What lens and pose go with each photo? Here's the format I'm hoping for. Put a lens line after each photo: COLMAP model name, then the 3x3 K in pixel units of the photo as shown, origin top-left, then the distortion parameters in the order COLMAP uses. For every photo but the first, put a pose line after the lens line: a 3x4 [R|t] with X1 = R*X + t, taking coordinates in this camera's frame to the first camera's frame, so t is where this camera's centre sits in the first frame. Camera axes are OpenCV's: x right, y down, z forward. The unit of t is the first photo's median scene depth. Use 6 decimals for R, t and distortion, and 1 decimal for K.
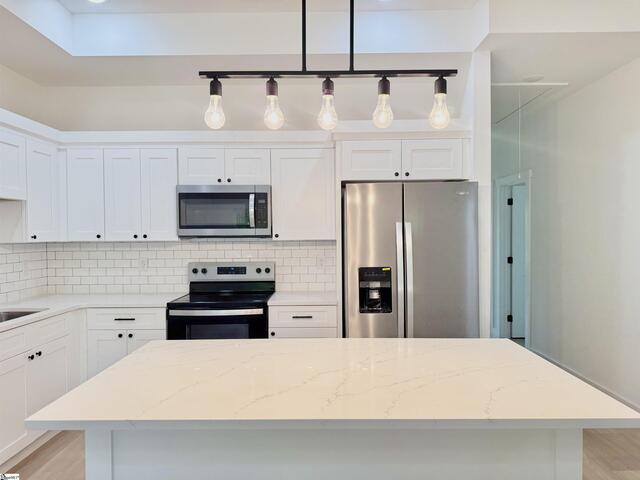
lens RADIAL K [[455.1, 0, 320.0], [0, 455.1, 240.0], [0, 0, 1]] dist [0.080128, -0.108188]
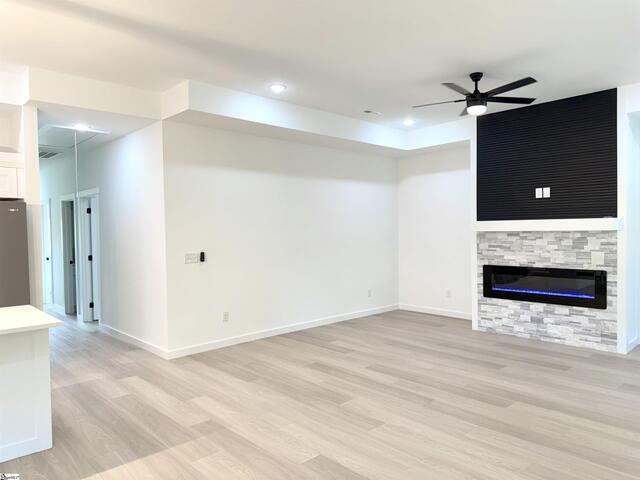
lens RADIAL K [[455.1, 0, 320.0], [0, 455.1, 240.0], [0, 0, 1]] dist [0.080128, -0.108188]
pose [[0.727185, -0.021245, 0.686113, 0.021345], [0.022151, 0.999727, 0.007478, 0.000177], [-0.686085, 0.009760, 0.727456, -0.516933]]
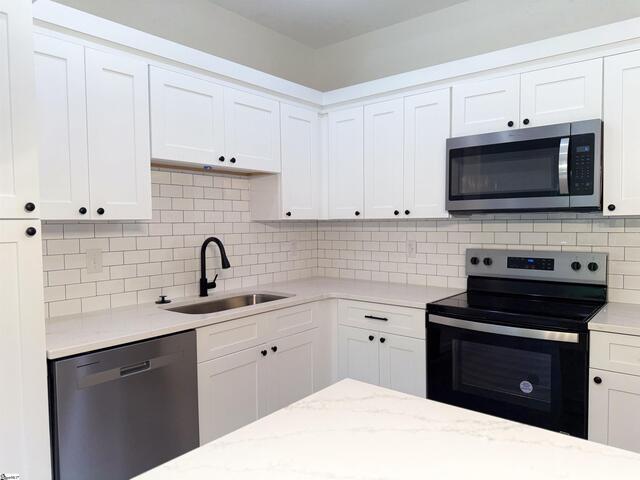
lens RADIAL K [[455.1, 0, 320.0], [0, 455.1, 240.0], [0, 0, 1]] dist [0.080128, -0.108188]
pose [[0.778248, 0.024857, -0.627465, -0.014922], [-0.003888, 0.999388, 0.034768, 0.012356], [0.627945, -0.024618, 0.777868, 0.315994]]
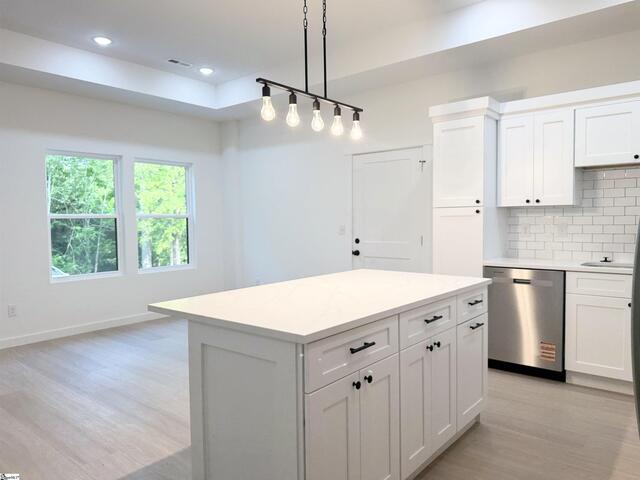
lens RADIAL K [[455.1, 0, 320.0], [0, 455.1, 240.0], [0, 0, 1]] dist [0.080128, -0.108188]
pose [[-0.633212, 0.054473, -0.772059, 0.528630], [0.007757, 0.997917, 0.064047, 0.015134], [0.773940, 0.034566, -0.632315, 0.850213]]
